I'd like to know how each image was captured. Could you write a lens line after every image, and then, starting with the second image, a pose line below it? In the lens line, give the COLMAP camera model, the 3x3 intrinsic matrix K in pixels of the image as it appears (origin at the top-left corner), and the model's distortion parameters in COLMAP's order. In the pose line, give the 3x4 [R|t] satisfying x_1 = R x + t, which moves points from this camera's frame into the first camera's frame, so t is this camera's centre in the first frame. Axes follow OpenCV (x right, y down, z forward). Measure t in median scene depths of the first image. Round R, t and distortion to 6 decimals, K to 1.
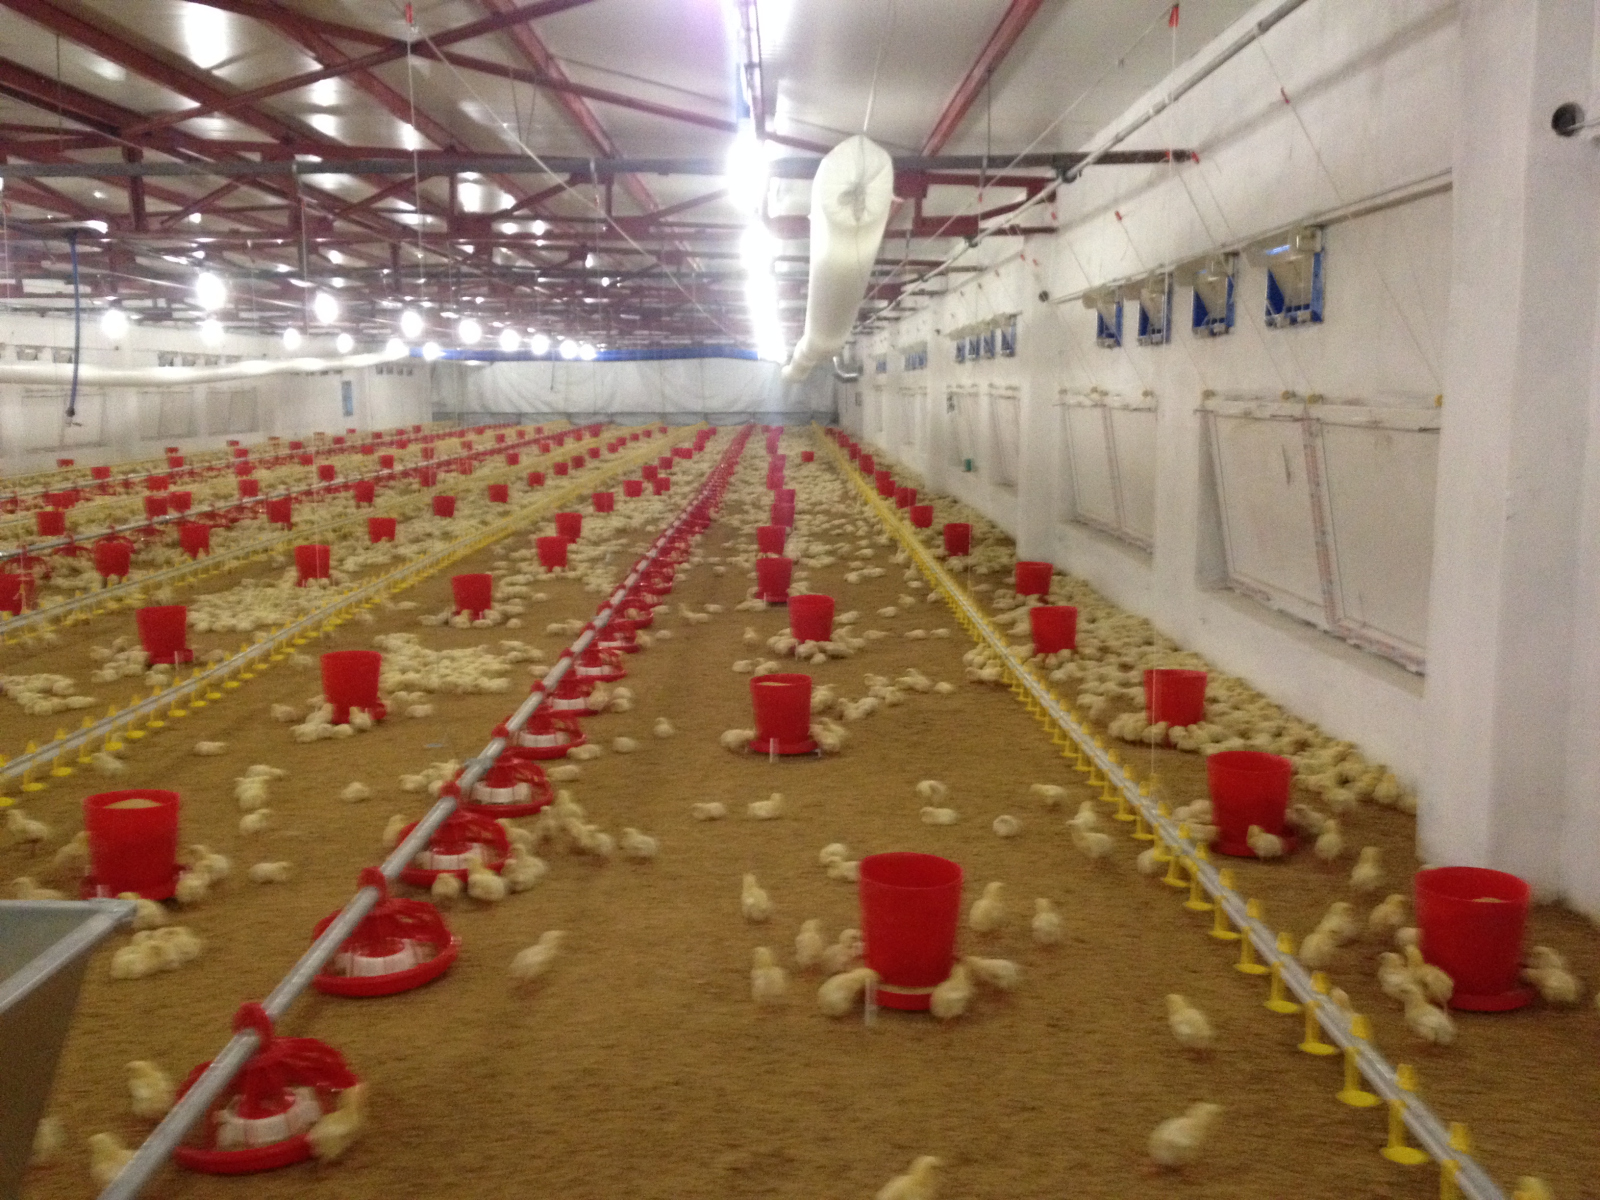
lens RADIAL K [[1603.0, 0, 788.4], [0, 1603.0, 629.2], [0, 0, 1]] dist [0.184373, -0.329171]
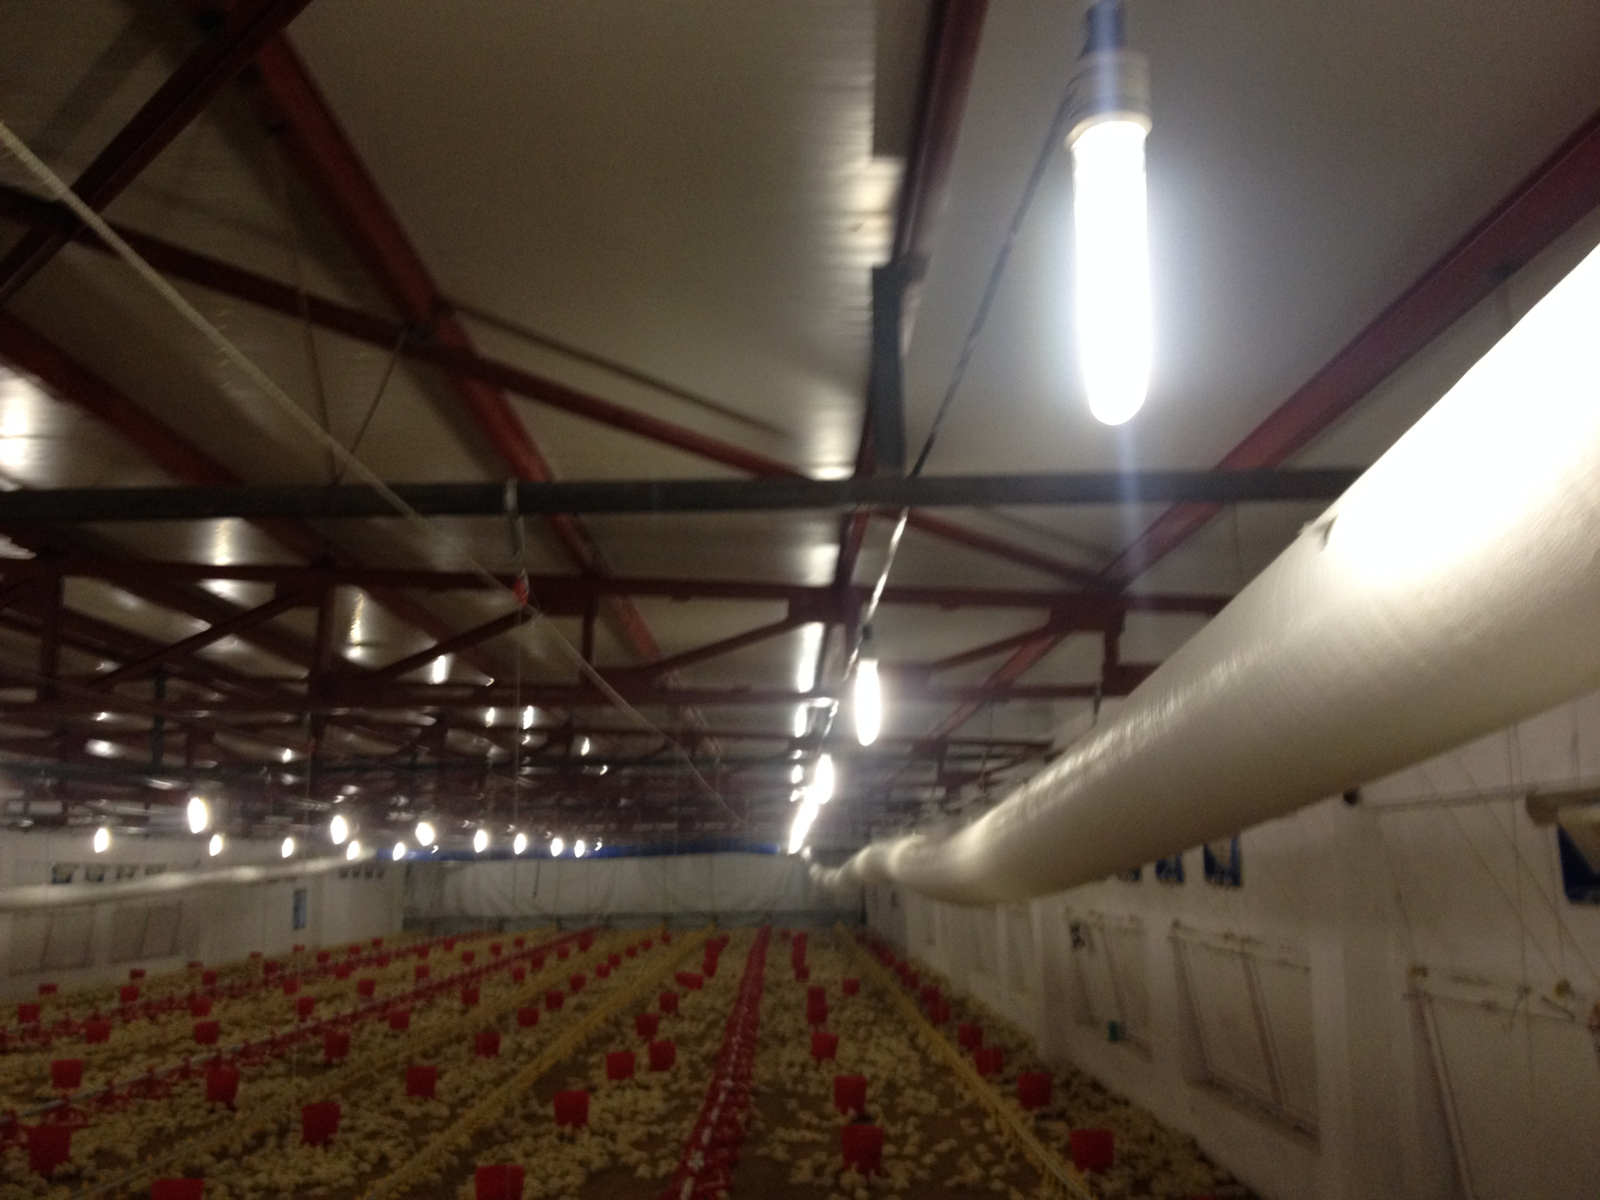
lens RADIAL K [[1620.0, 0, 800.0], [0, 1620.0, 600.0], [0, 0, 1]] dist [0.124983, -0.242895]
pose [[0.999970, -0.005587, 0.005379, -0.013263], [0.006976, 0.951032, -0.309013, -0.035312], [-0.003389, 0.309042, 0.951042, 0.161300]]
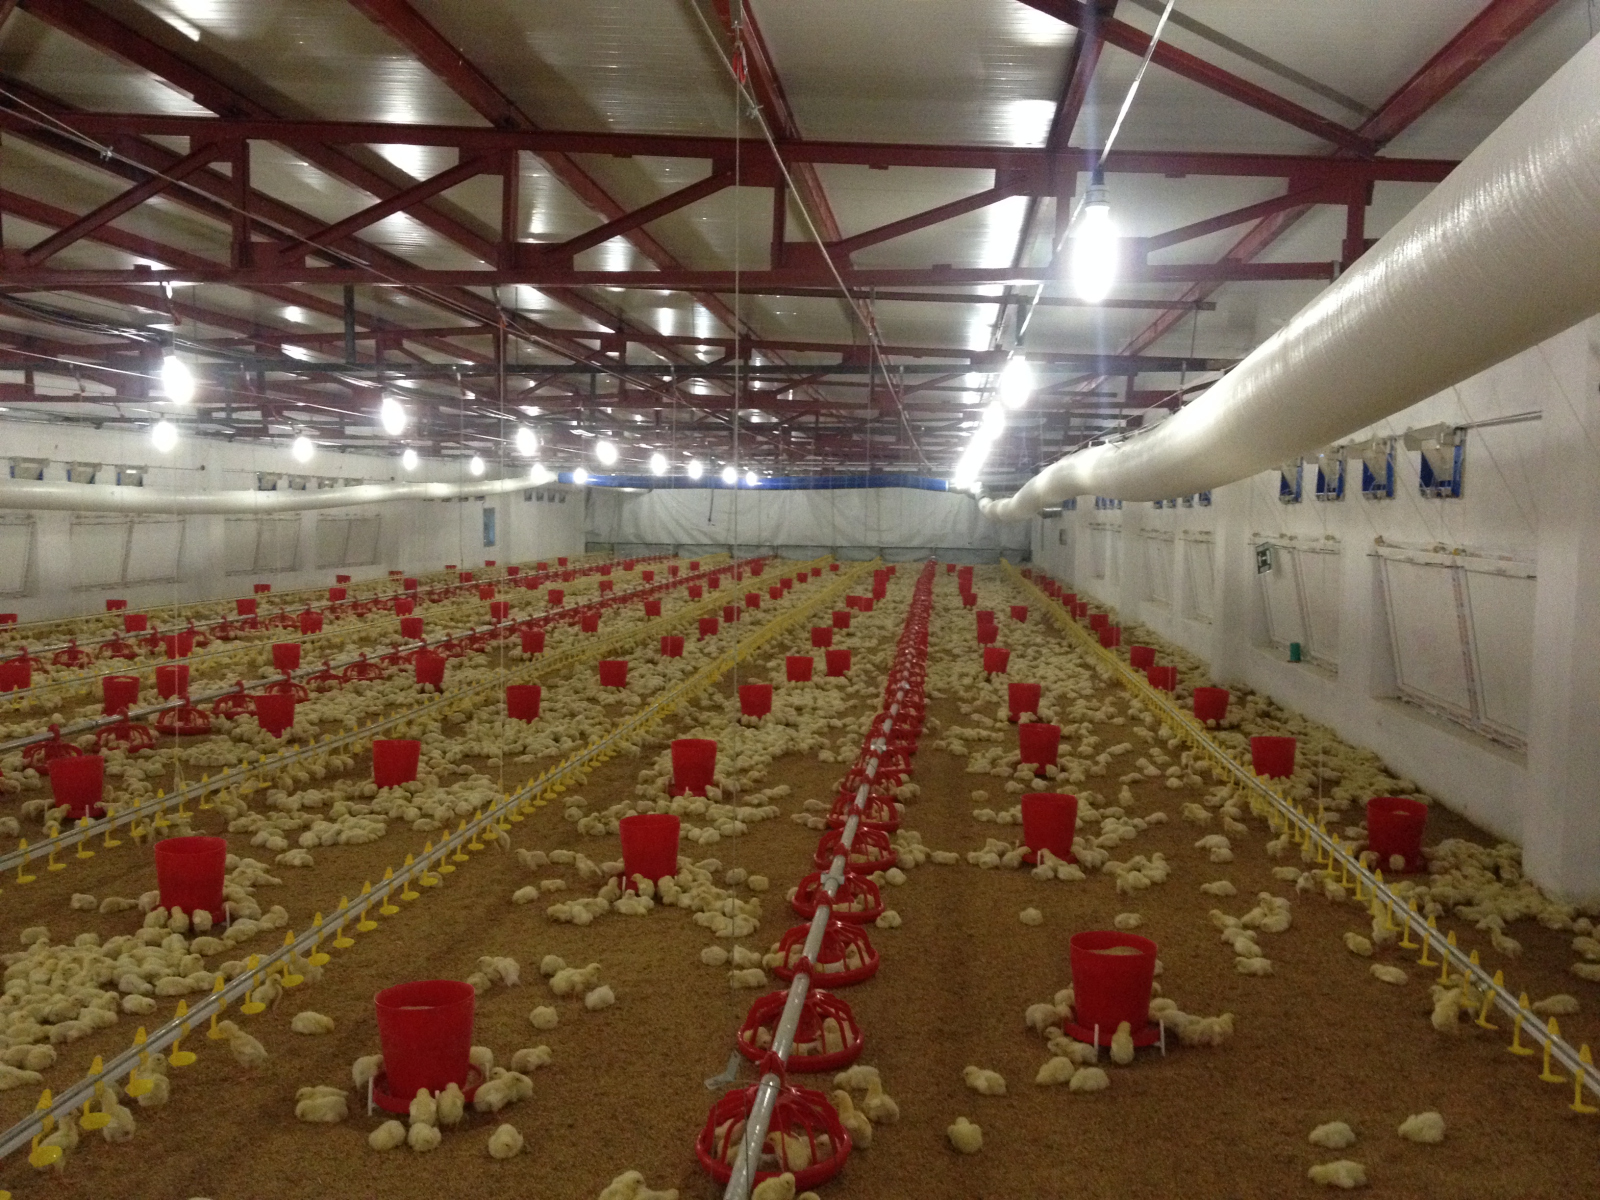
lens RADIAL K [[1603.0, 0, 788.4], [0, 1603.0, 629.2], [0, 0, 1]] dist [0.184373, -0.329171]
pose [[0.994559, 0.026653, -0.100703, -0.017570], [-0.034404, 0.996511, -0.076034, -0.029494], [0.098325, 0.079085, 0.992007, 0.170254]]
